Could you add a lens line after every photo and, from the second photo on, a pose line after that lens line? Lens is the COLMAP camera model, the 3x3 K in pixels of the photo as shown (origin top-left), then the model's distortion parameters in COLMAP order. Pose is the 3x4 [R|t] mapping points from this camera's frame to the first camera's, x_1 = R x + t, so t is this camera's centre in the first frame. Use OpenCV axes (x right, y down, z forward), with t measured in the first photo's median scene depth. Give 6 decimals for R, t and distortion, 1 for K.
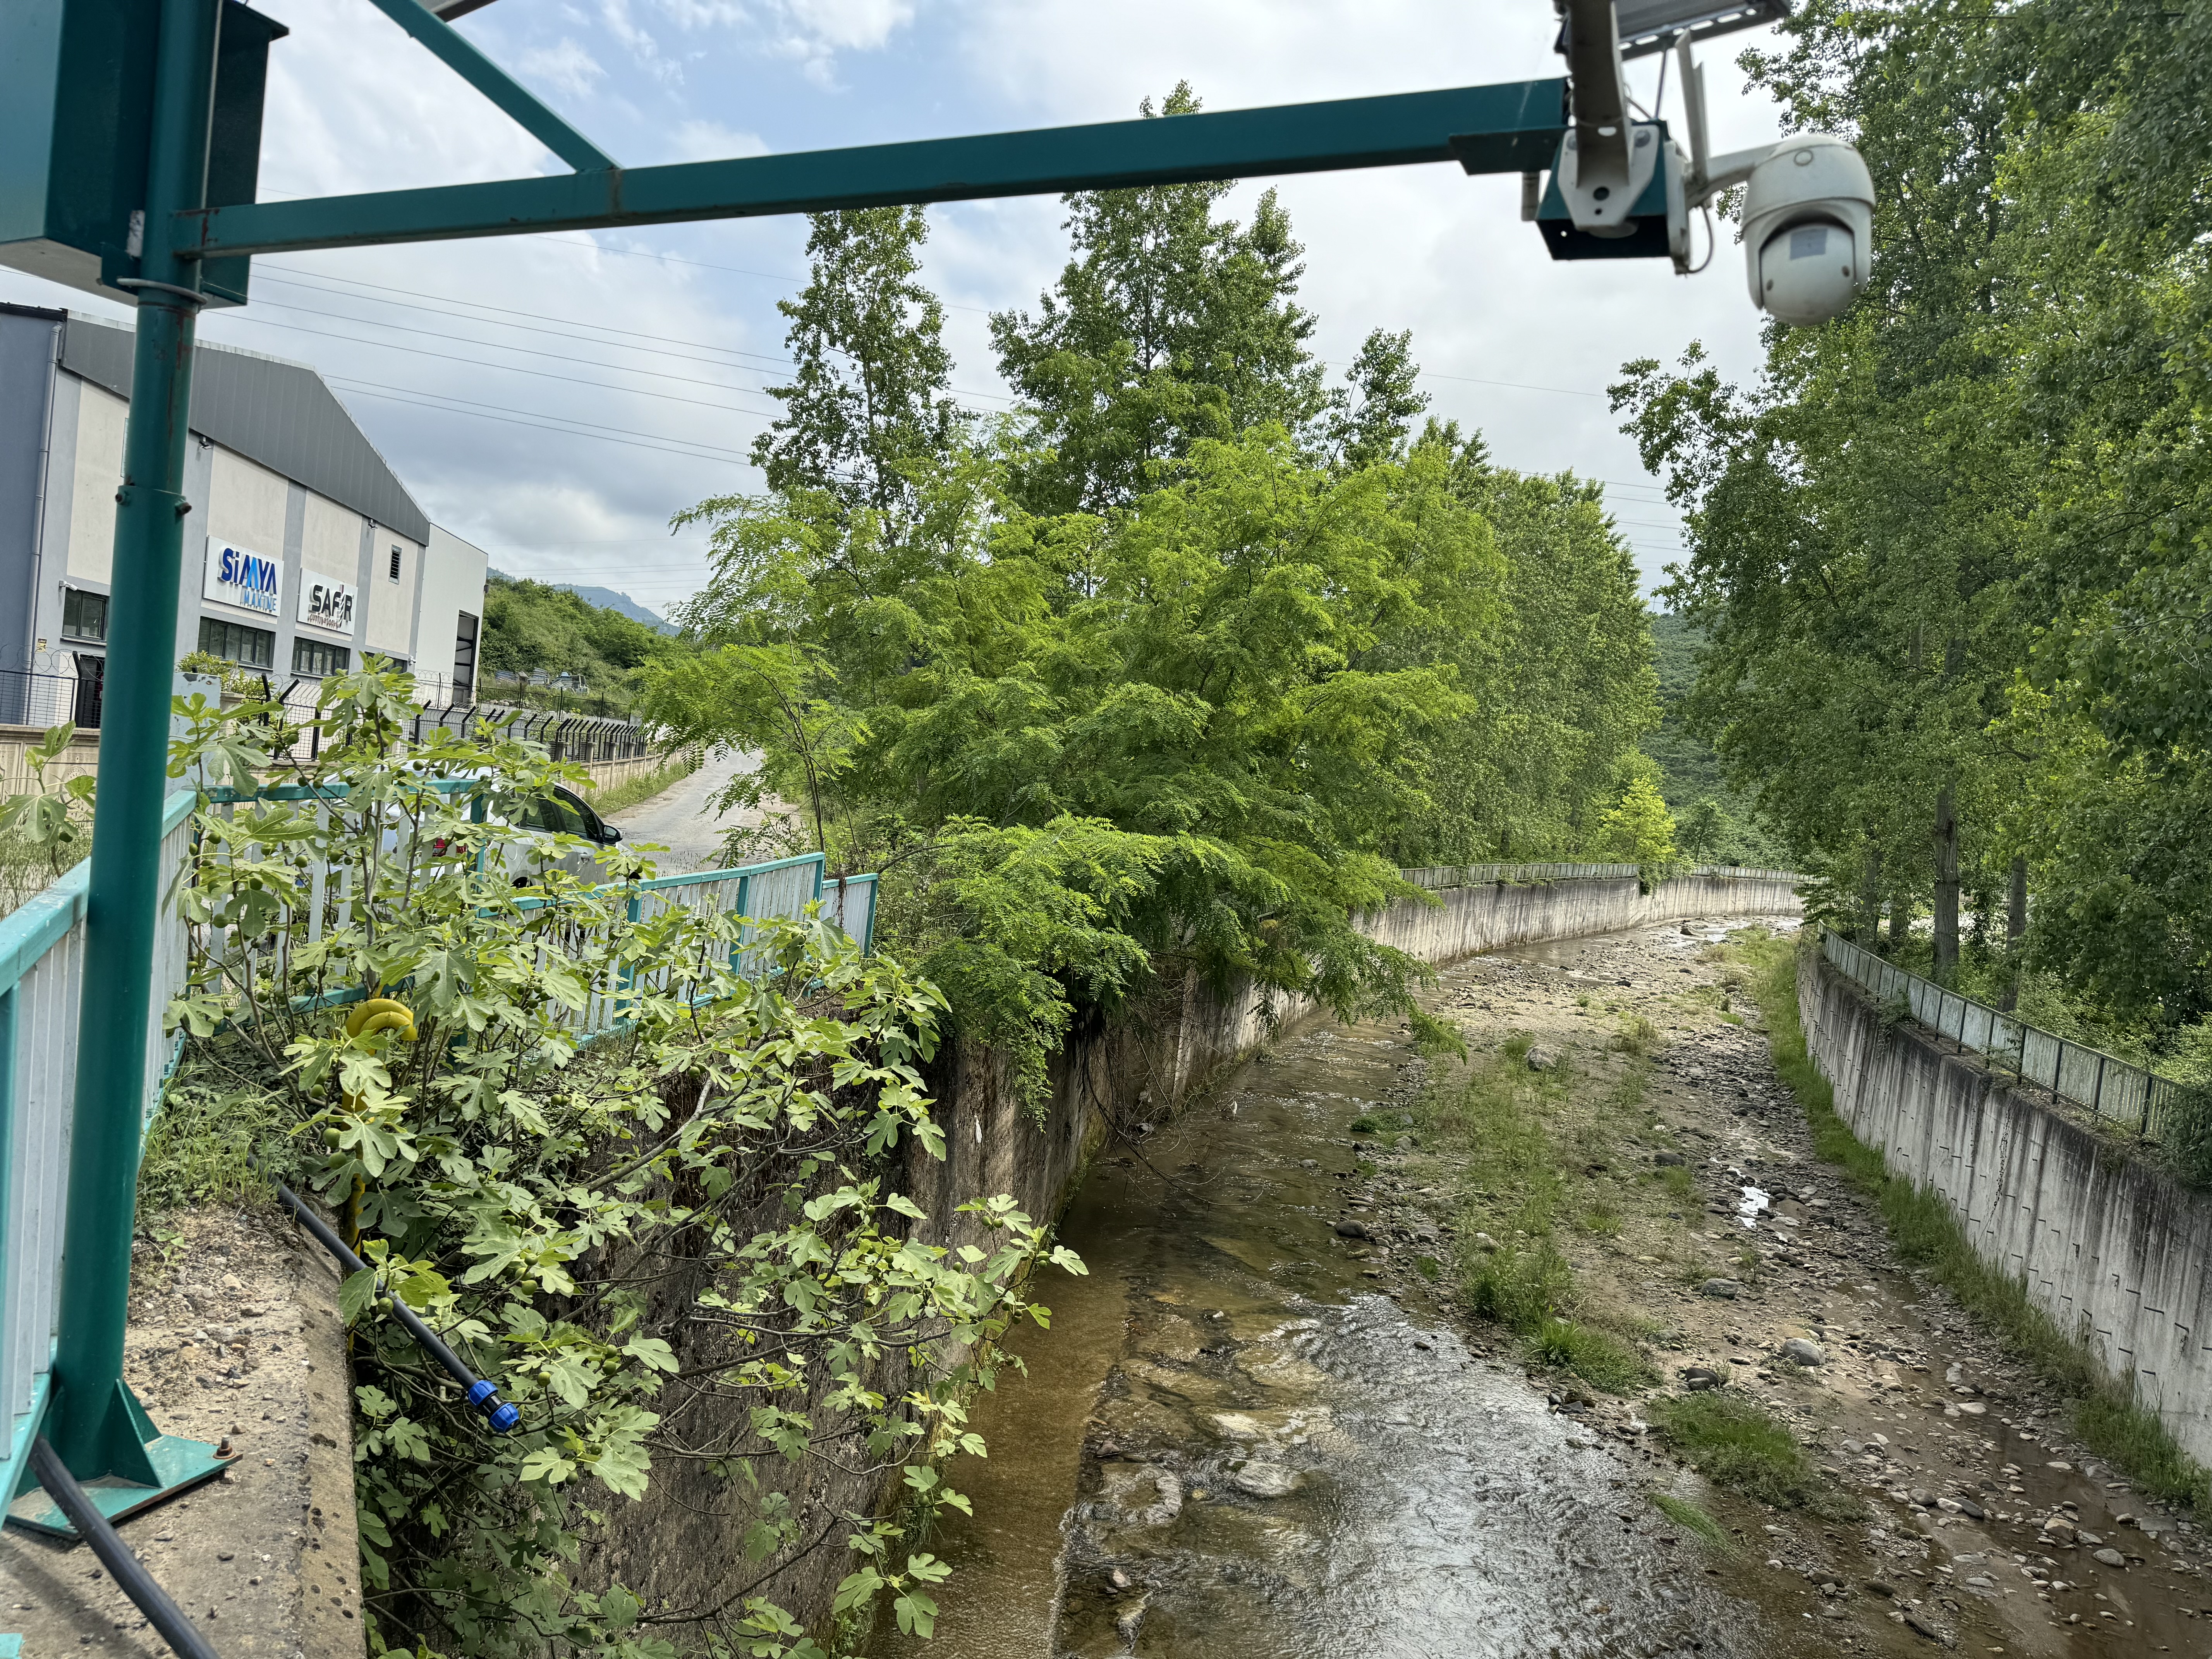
lens RADIAL K [[1564.9, 0, 1098.8], [0, 1564.9, 849.6], [0, 0, 1]] dist [0.033068, -0.045290]
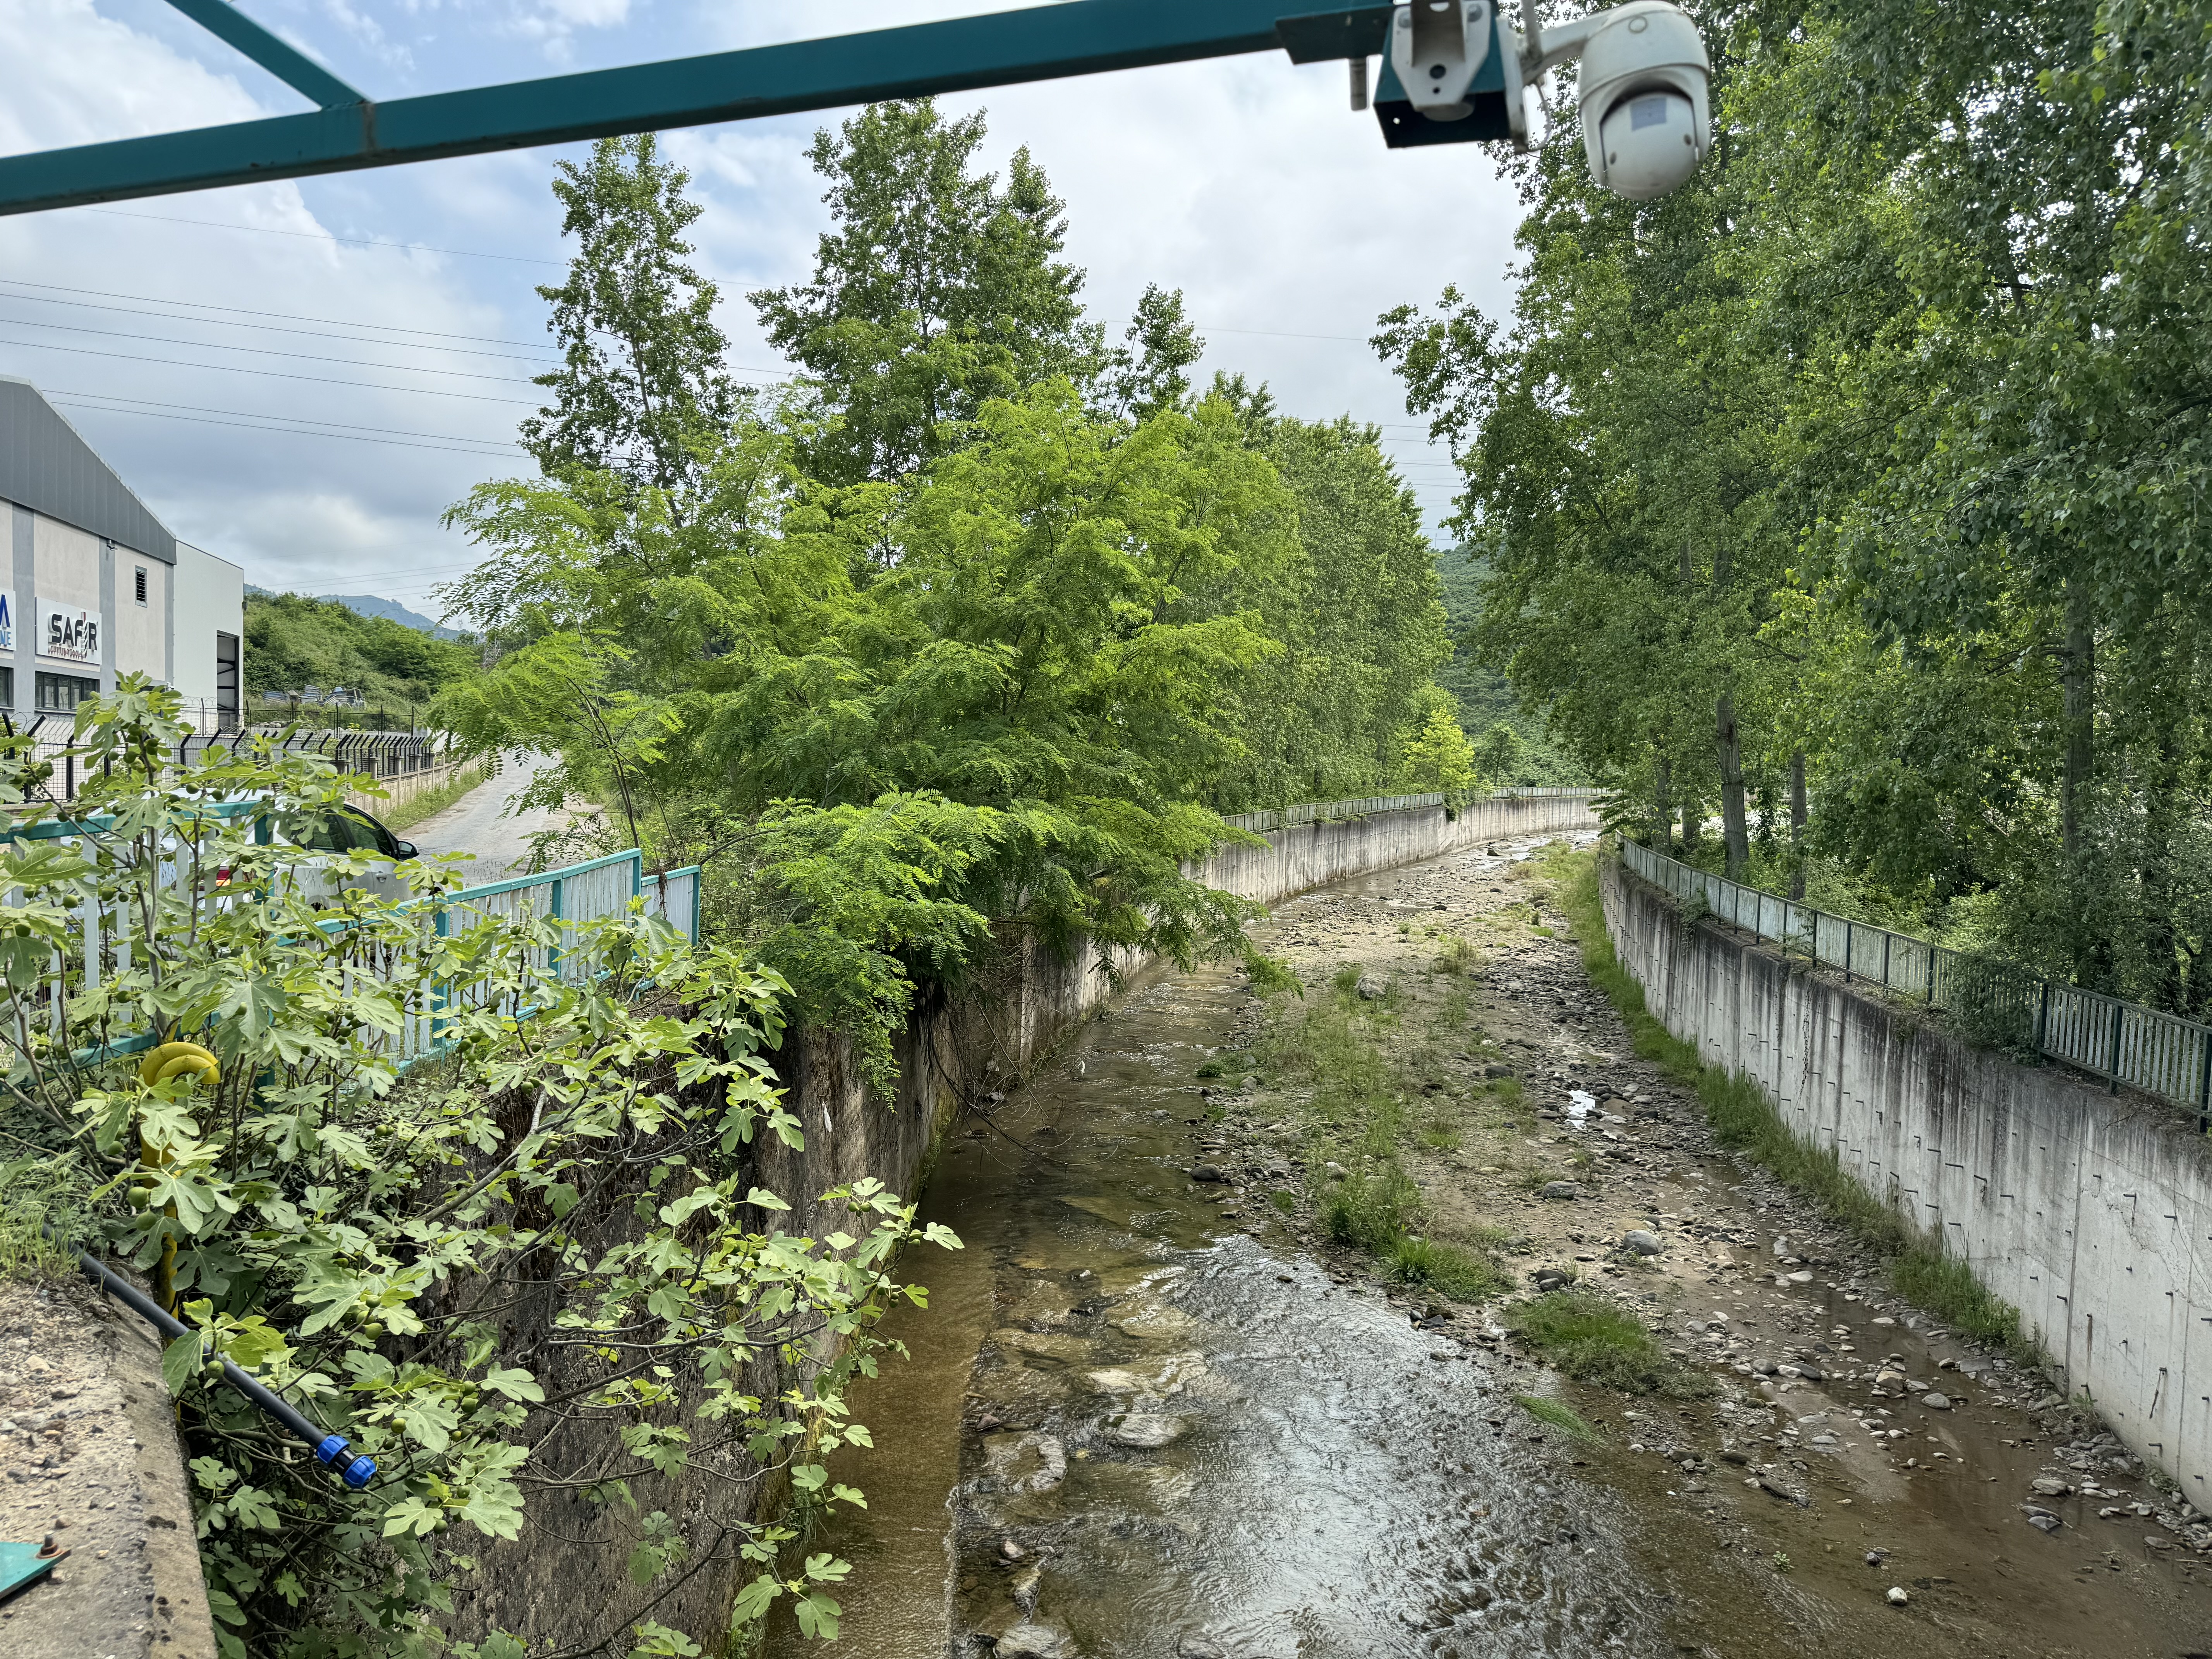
lens RADIAL K [[1564.9, 0, 1092.1], [0, 1564.9, 833.8], [0, 0, 1]] dist [0.033068, -0.045290]
pose [[0.990004, -0.088303, 0.109971, -0.004370], [0.087129, 0.996077, 0.015450, 0.001793], [-0.110904, -0.005714, 0.993815, 0.006744]]
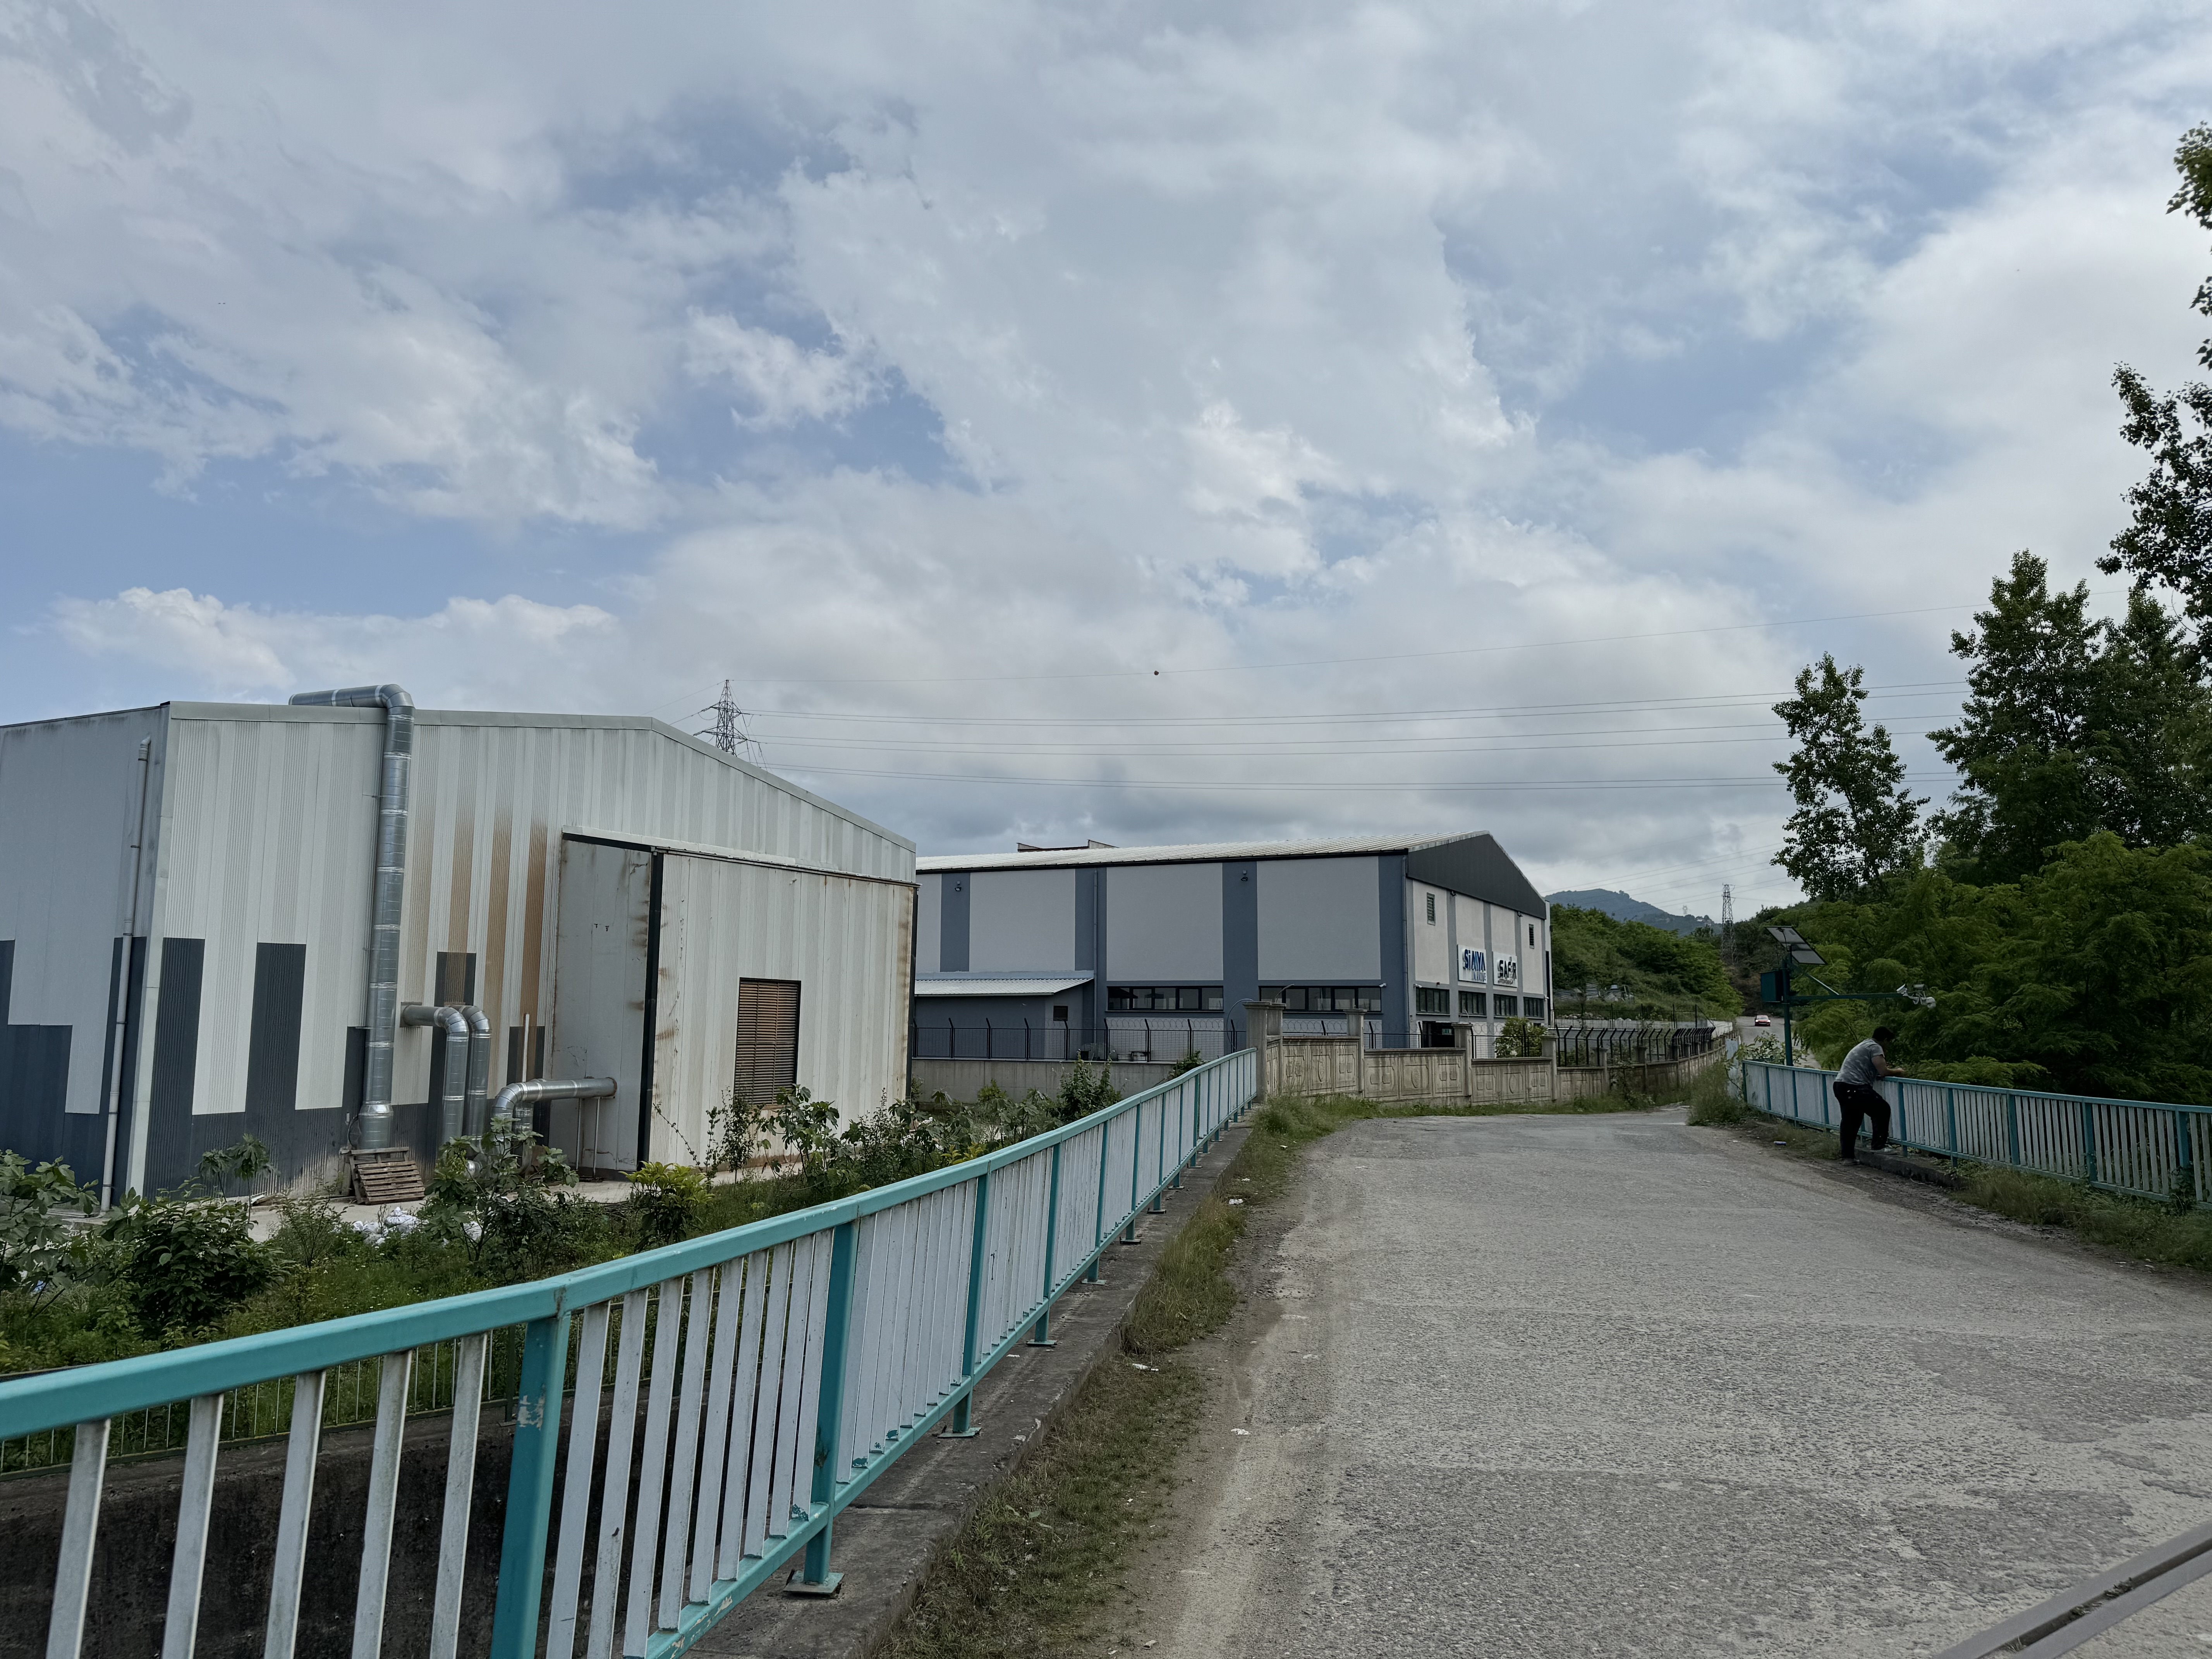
lens RADIAL K [[1564.9, 0, 1066.7], [0, 1564.9, 760.9], [0, 0, 1]] dist [0.033068, -0.045290]
pose [[0.799129, -0.191976, -0.569682, 0.254845], [0.047220, 0.964757, -0.258872, 0.073768], [0.599302, 0.179972, 0.780030, -1.358007]]
